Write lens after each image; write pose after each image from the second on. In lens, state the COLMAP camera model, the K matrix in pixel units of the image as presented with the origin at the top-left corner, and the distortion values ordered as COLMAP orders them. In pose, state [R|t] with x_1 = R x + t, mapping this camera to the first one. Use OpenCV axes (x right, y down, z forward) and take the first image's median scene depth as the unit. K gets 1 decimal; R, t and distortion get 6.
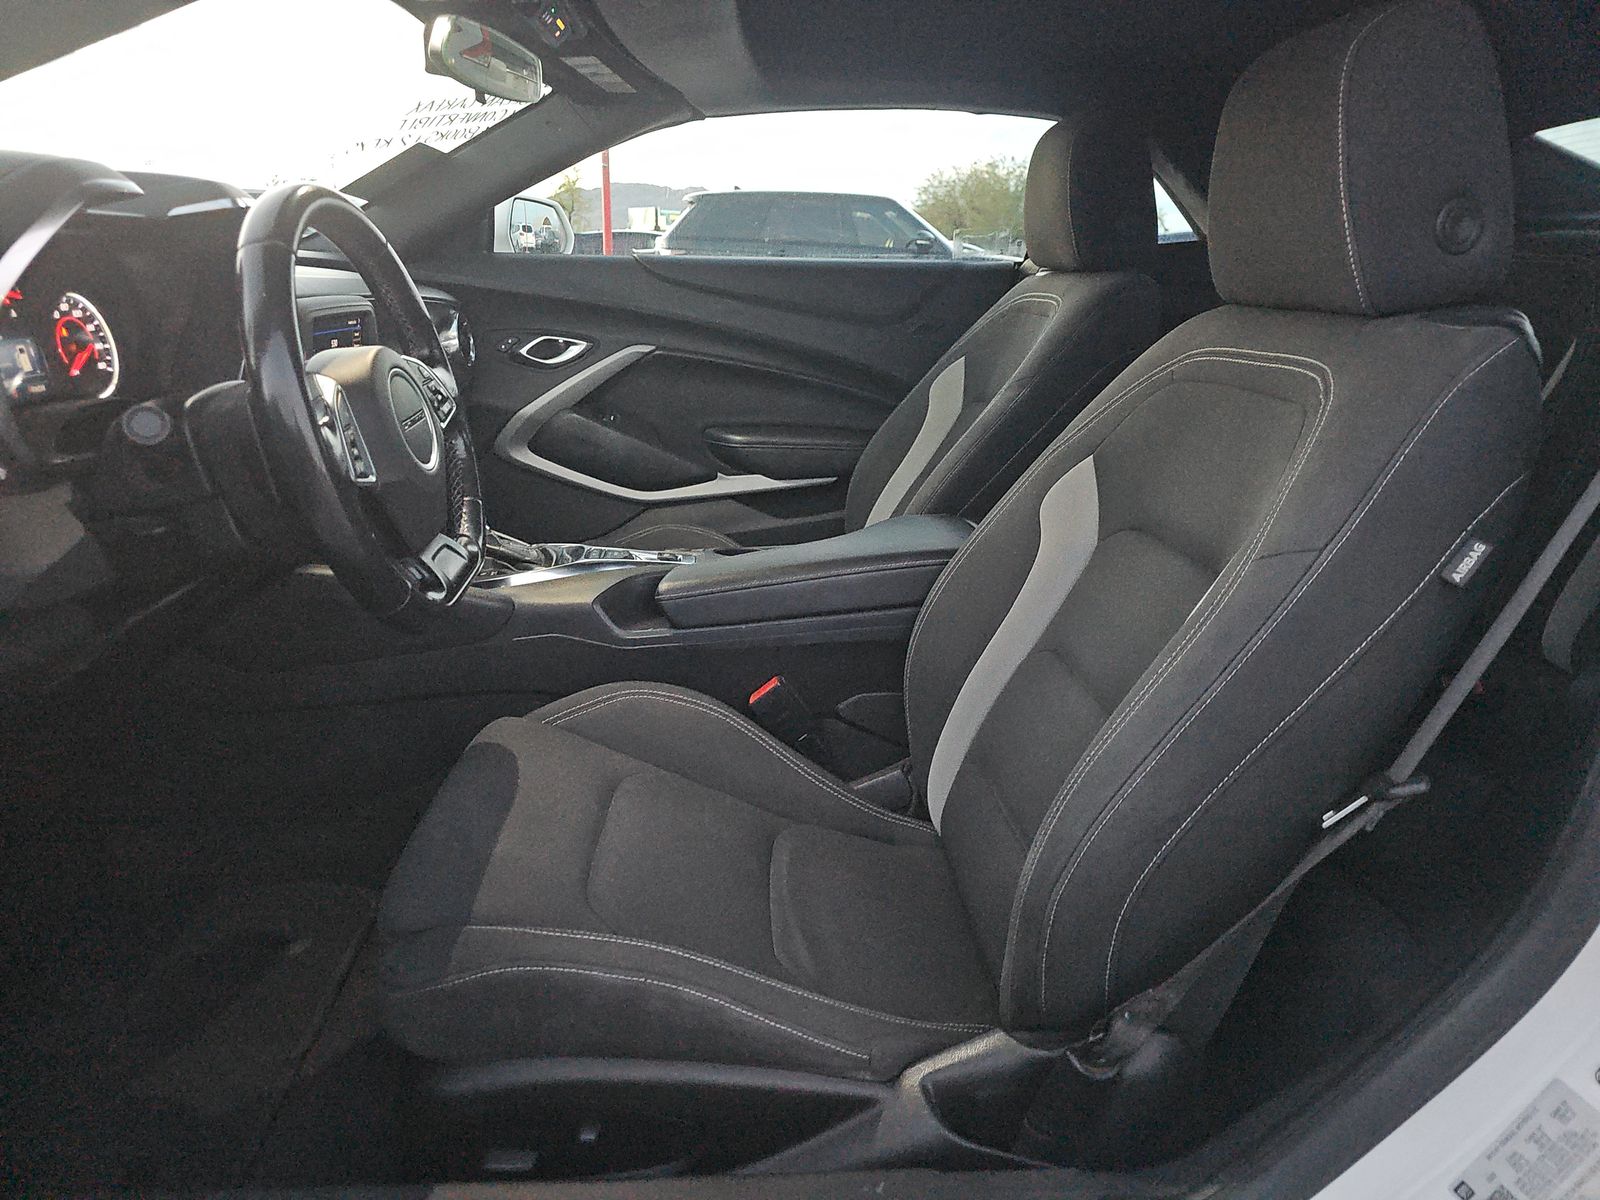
lens RADIAL K [[1061.6, 0, 794.9], [0, 1061.6, 592.9], [0, 0, 1]] dist [0.004503, -0.021853]
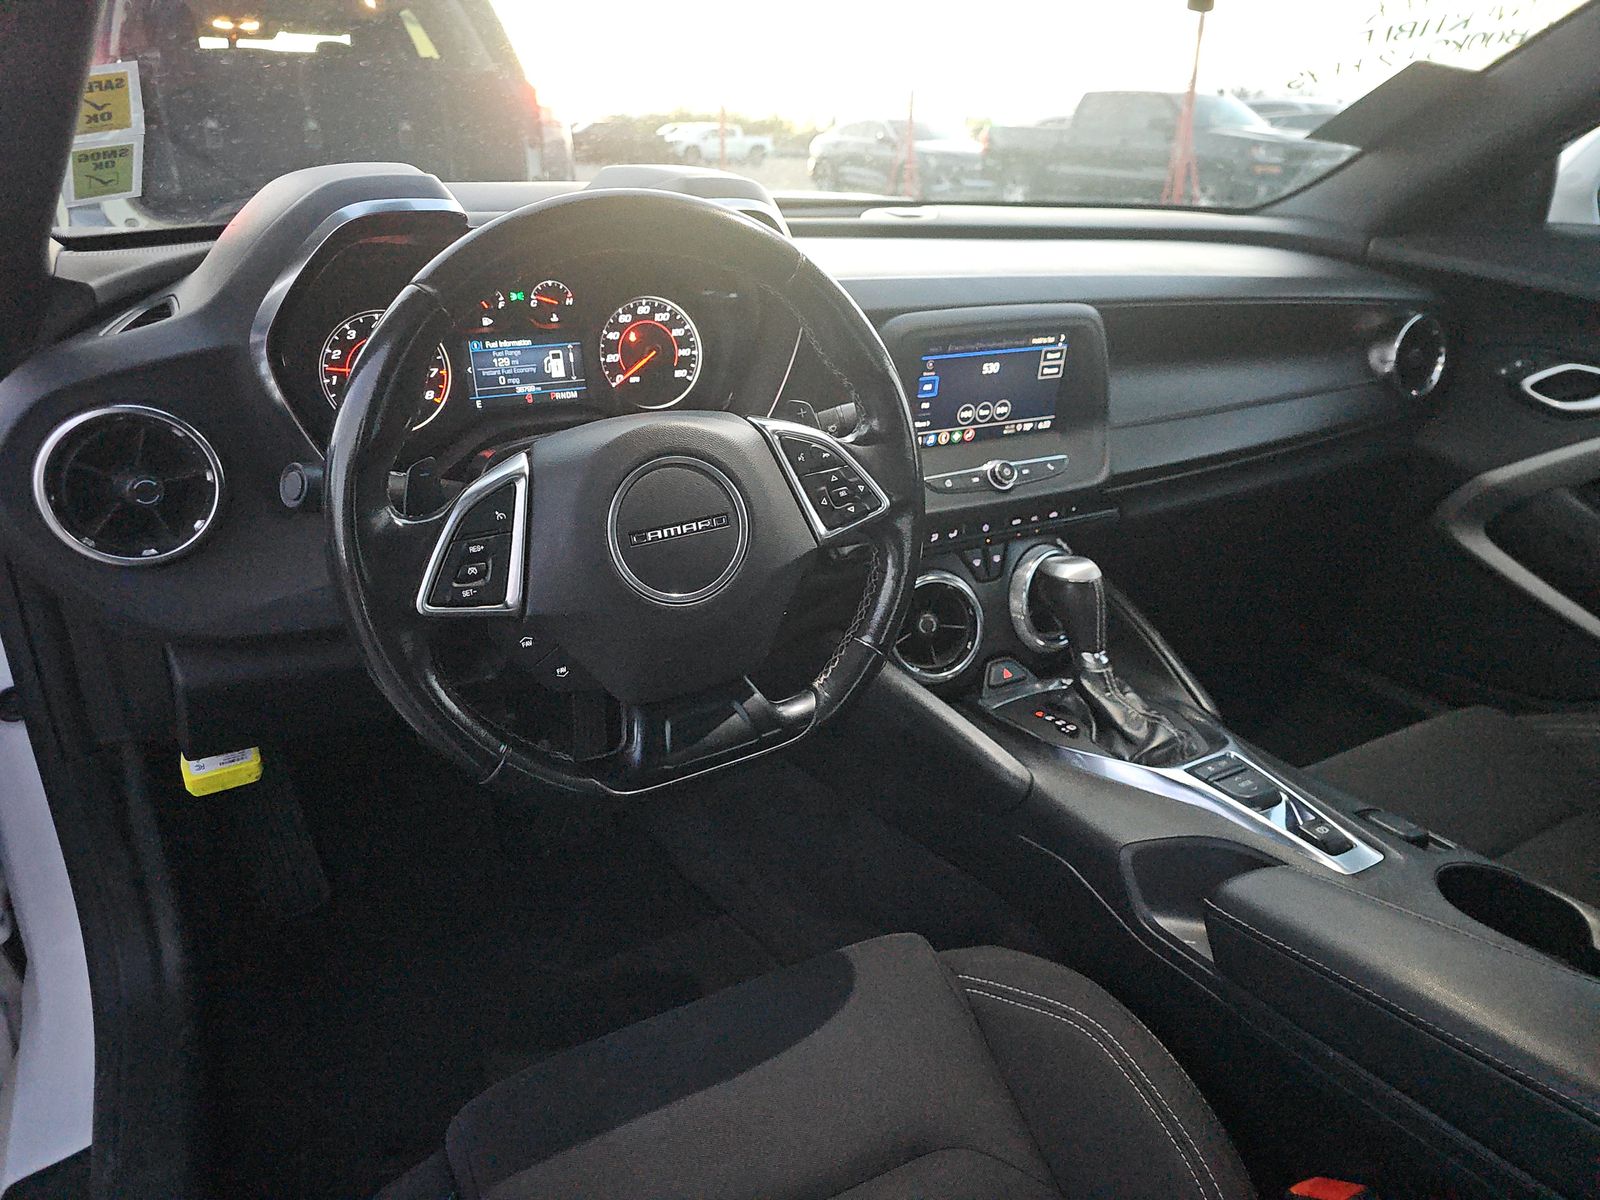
lens RADIAL K [[1061.6, 0, 794.9], [0, 1061.6, 592.9], [0, 0, 1]] dist [0.004503, -0.021853]
pose [[0.419080, 0.271797, -0.866313, 0.250640], [-0.243692, 0.952804, 0.181047, -0.222660], [0.874635, 0.135240, 0.465536, 0.672900]]
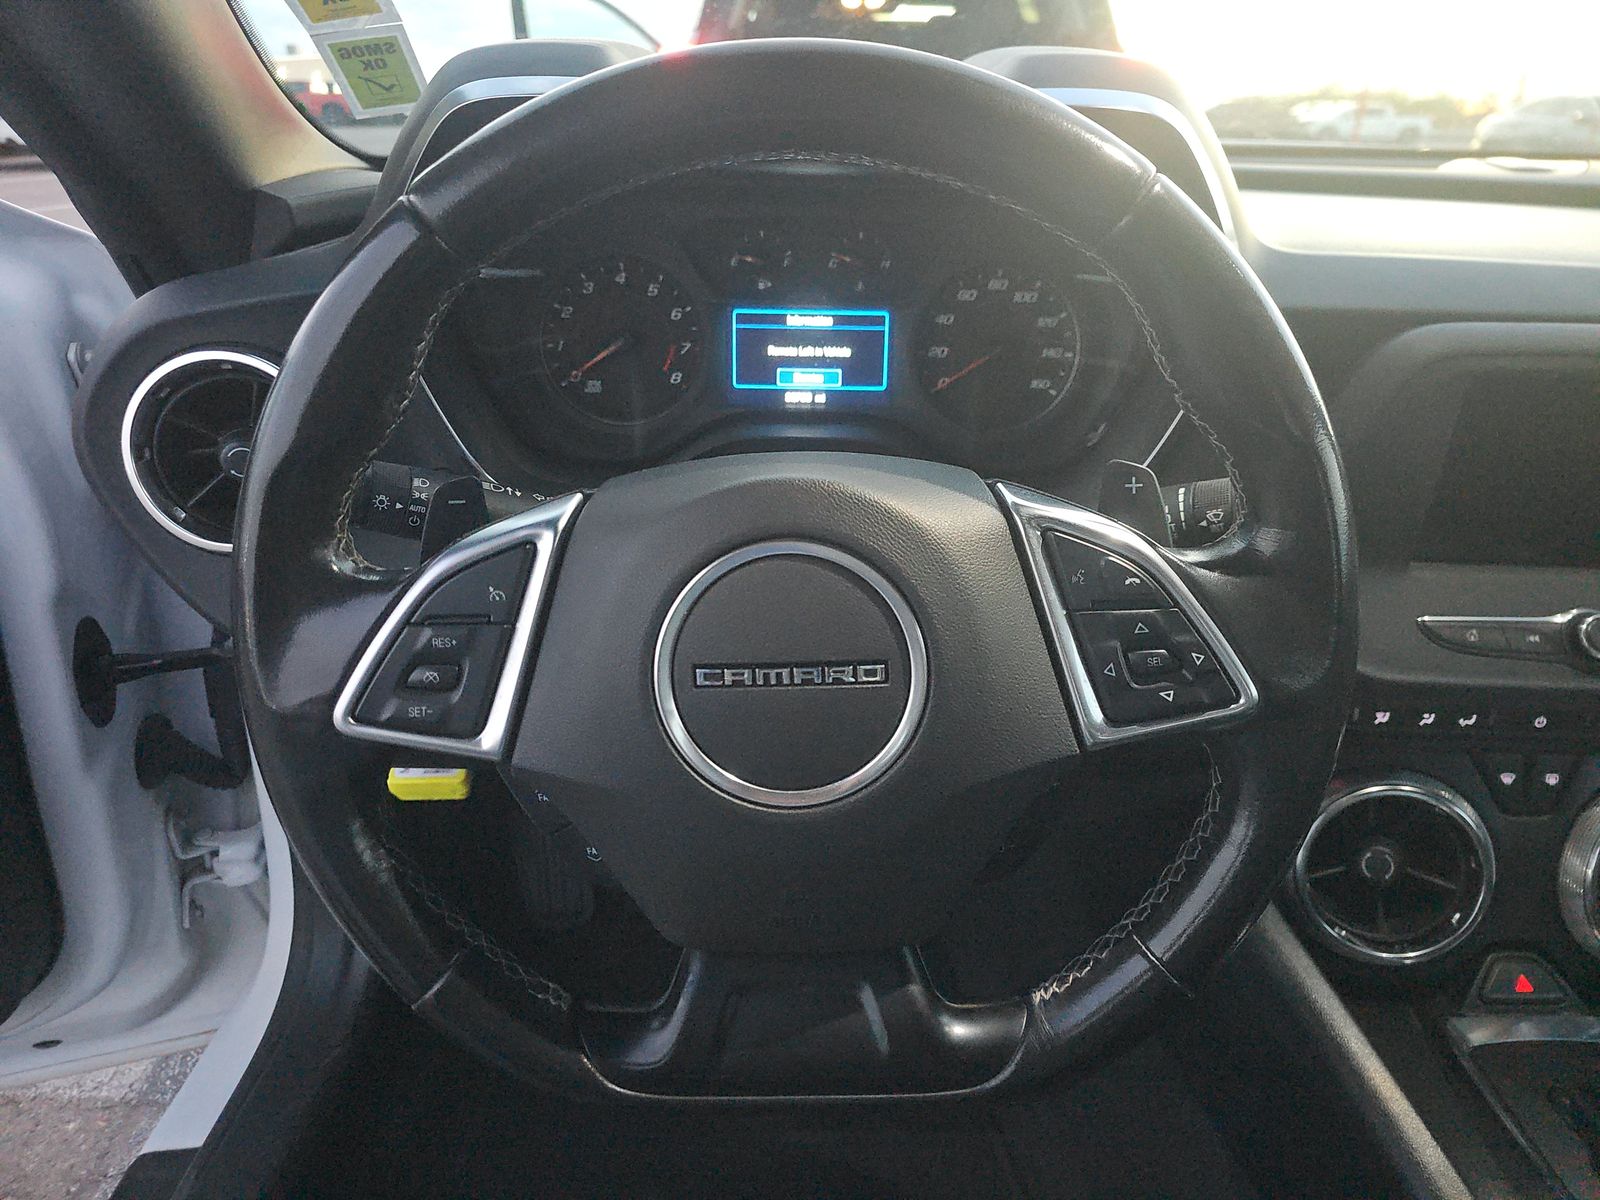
lens RADIAL K [[1061.6, 0, 794.9], [0, 1061.6, 592.9], [0, 0, 1]] dist [0.004503, -0.021853]
pose [[-0.093806, 0.317285, -0.943679, -0.019820], [-0.311761, 0.890826, 0.330505, -0.264350], [0.945519, 0.325206, 0.015352, 0.888237]]
